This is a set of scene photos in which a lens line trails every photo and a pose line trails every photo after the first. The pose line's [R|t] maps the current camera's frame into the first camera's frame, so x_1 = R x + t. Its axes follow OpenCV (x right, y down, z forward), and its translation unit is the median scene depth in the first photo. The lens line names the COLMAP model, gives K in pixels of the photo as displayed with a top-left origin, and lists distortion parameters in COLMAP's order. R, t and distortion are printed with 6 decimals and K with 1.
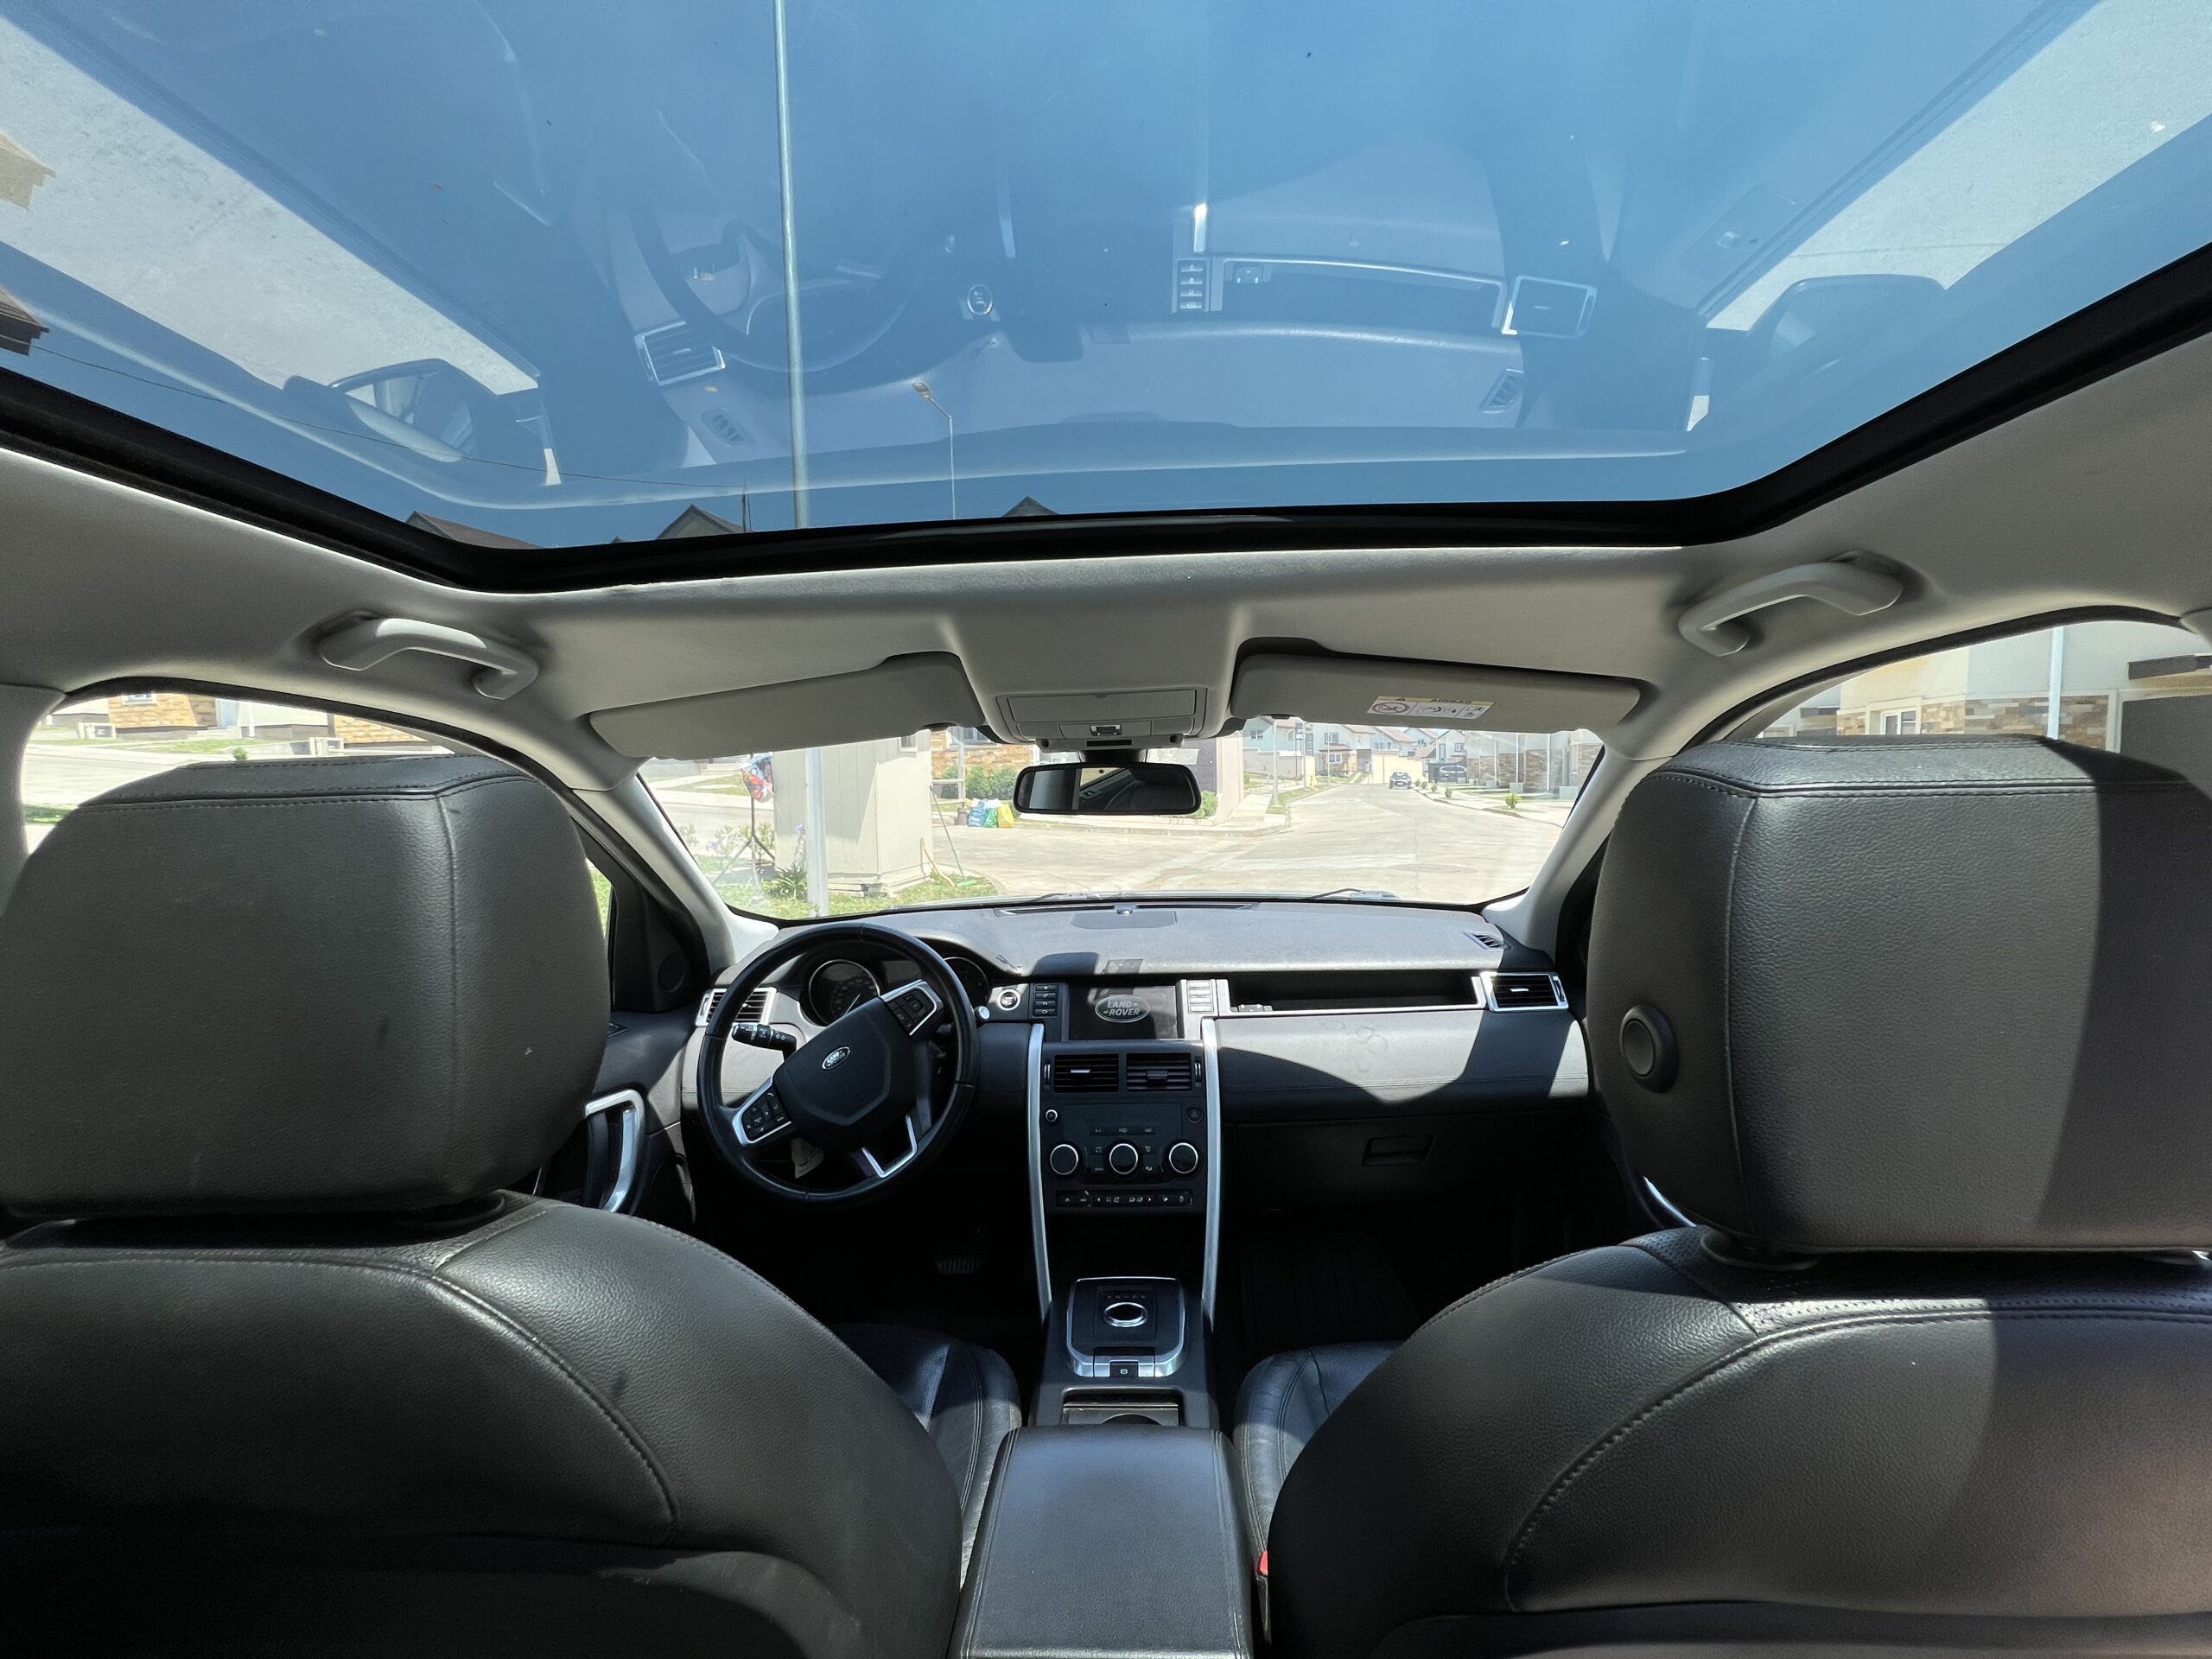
lens RADIAL K [[894.8, 0, 1102.9], [0, 894.8, 824.1], [0, 0, 1]] dist [-0.001355, -0.000291]
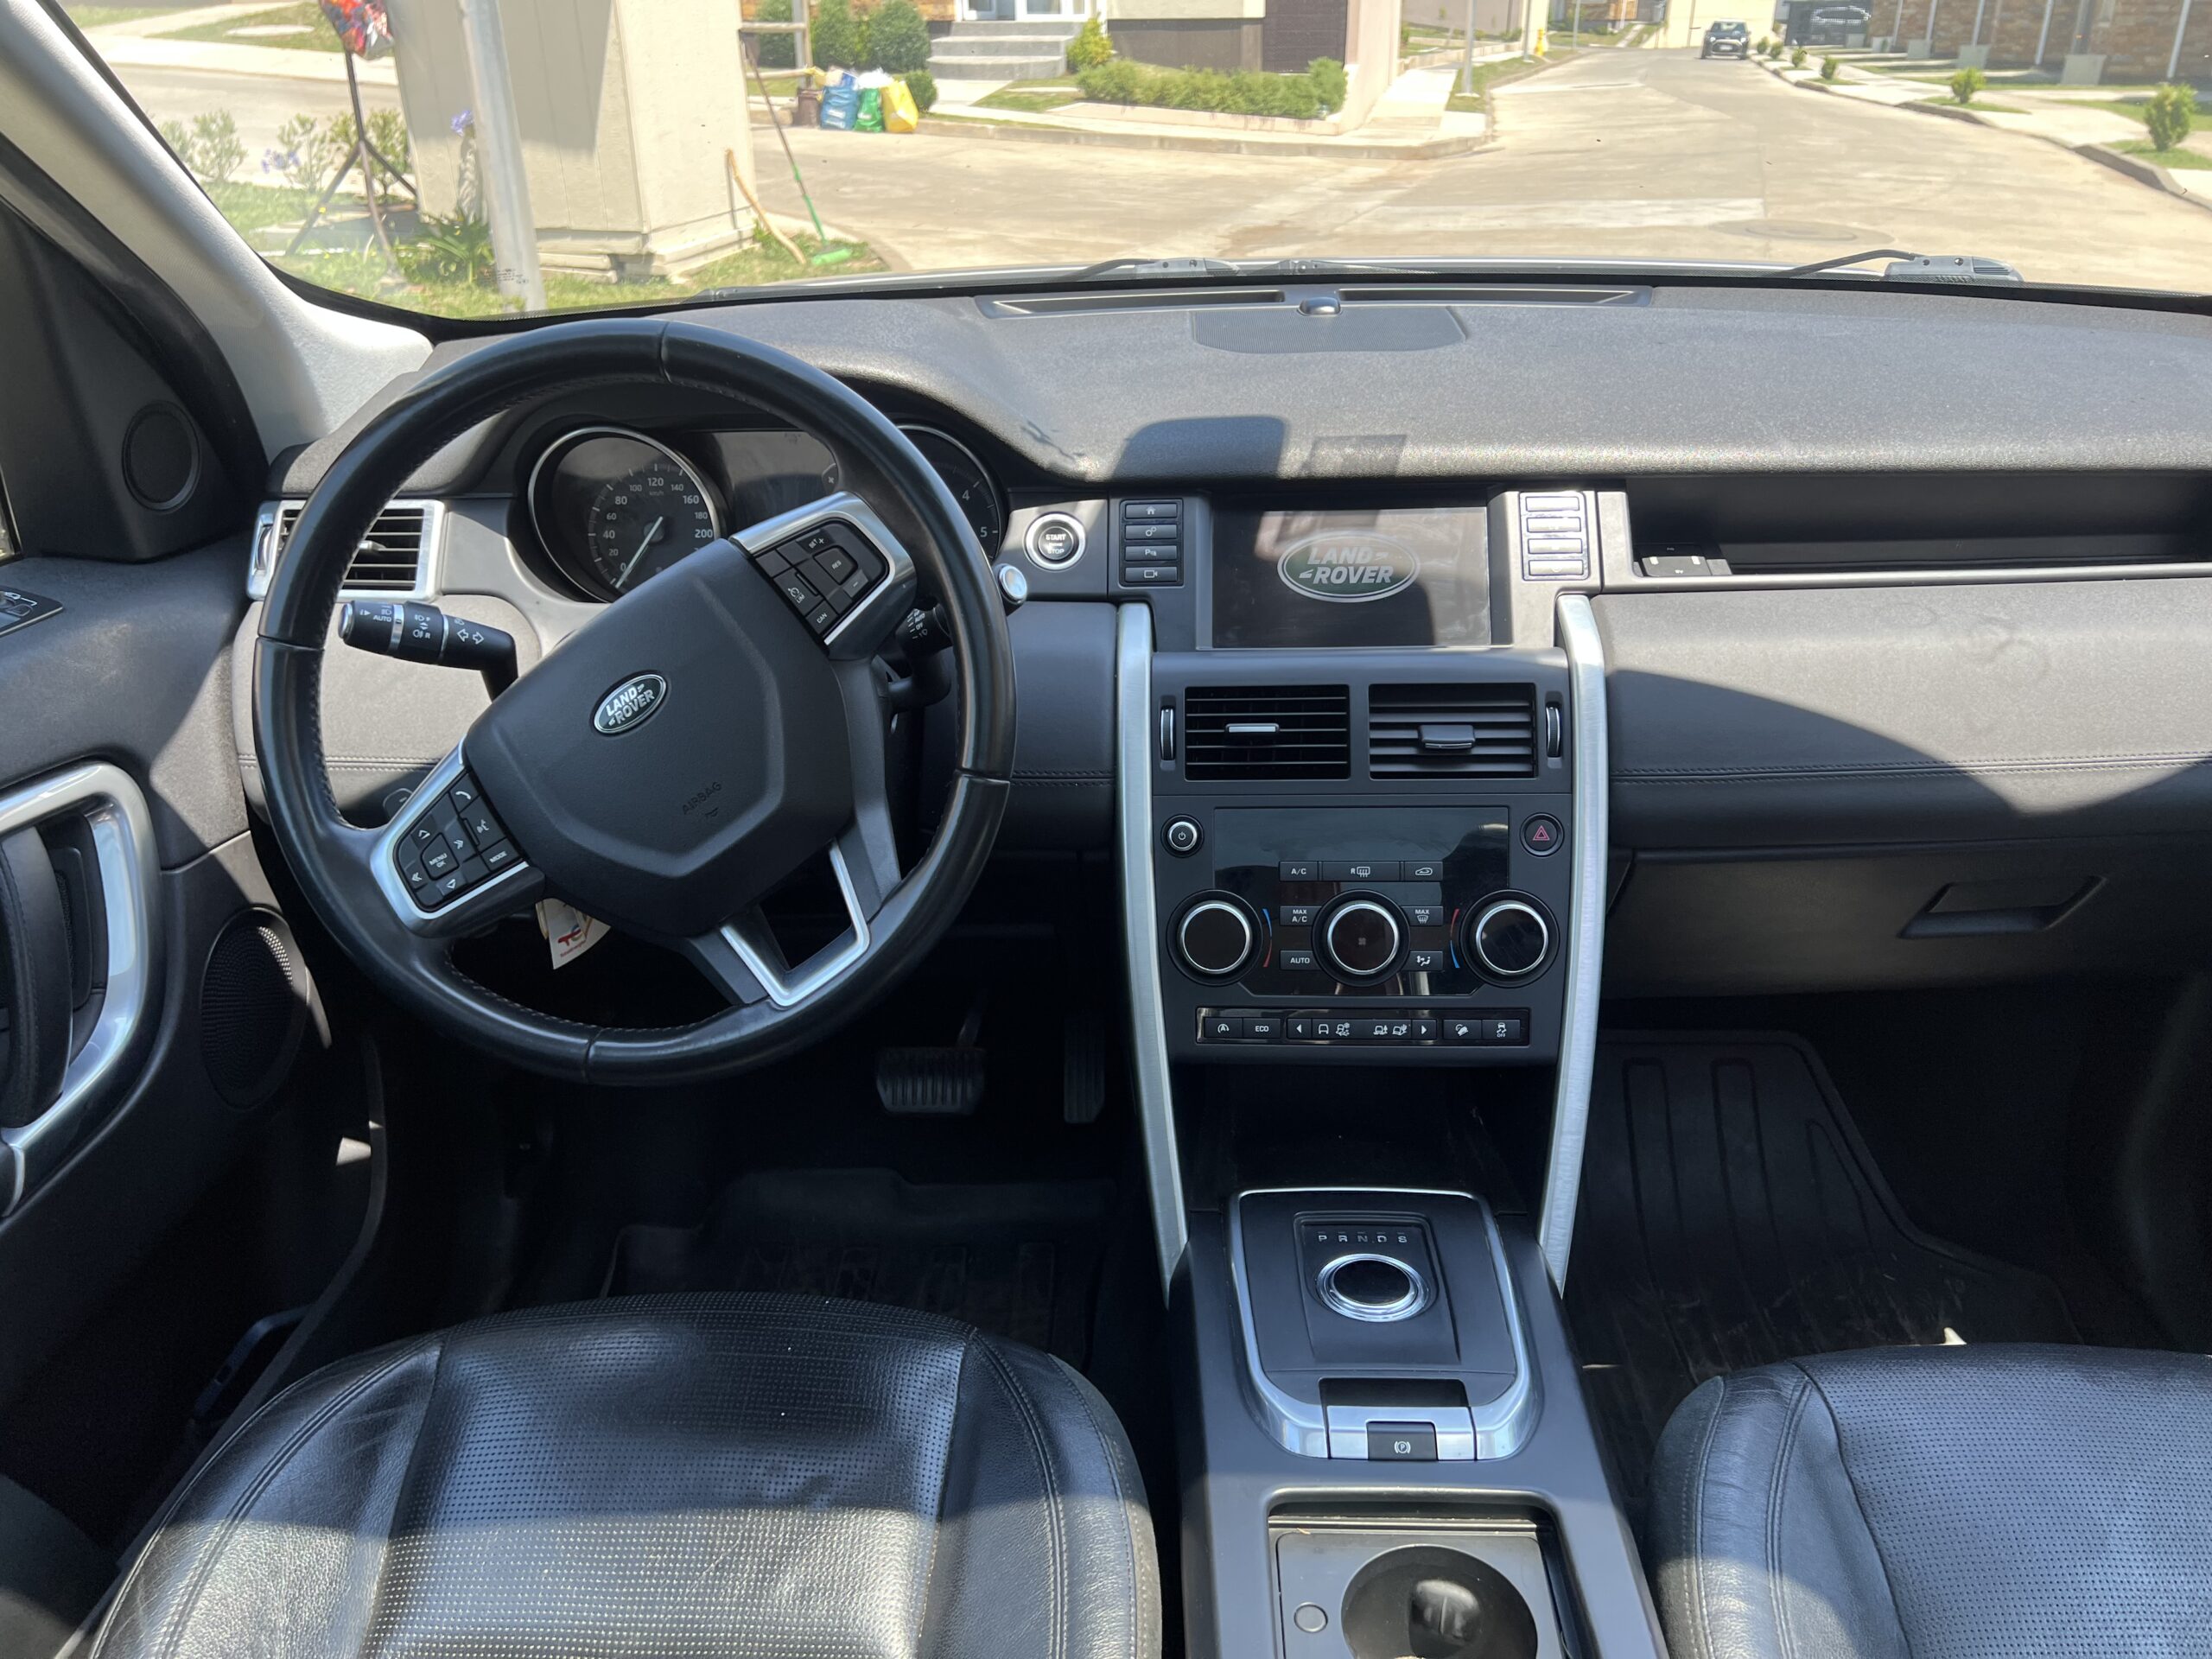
lens RADIAL K [[1671.2, 0, 1103.5], [0, 1671.2, 828.7], [0, 0, 1]] dist [0.048733, -0.059330]
pose [[0.999881, 0.006582, 0.013974, -0.098228], [-0.011391, 0.925233, 0.379229, 0.038561], [-0.010433, -0.379343, 0.925197, 0.294218]]
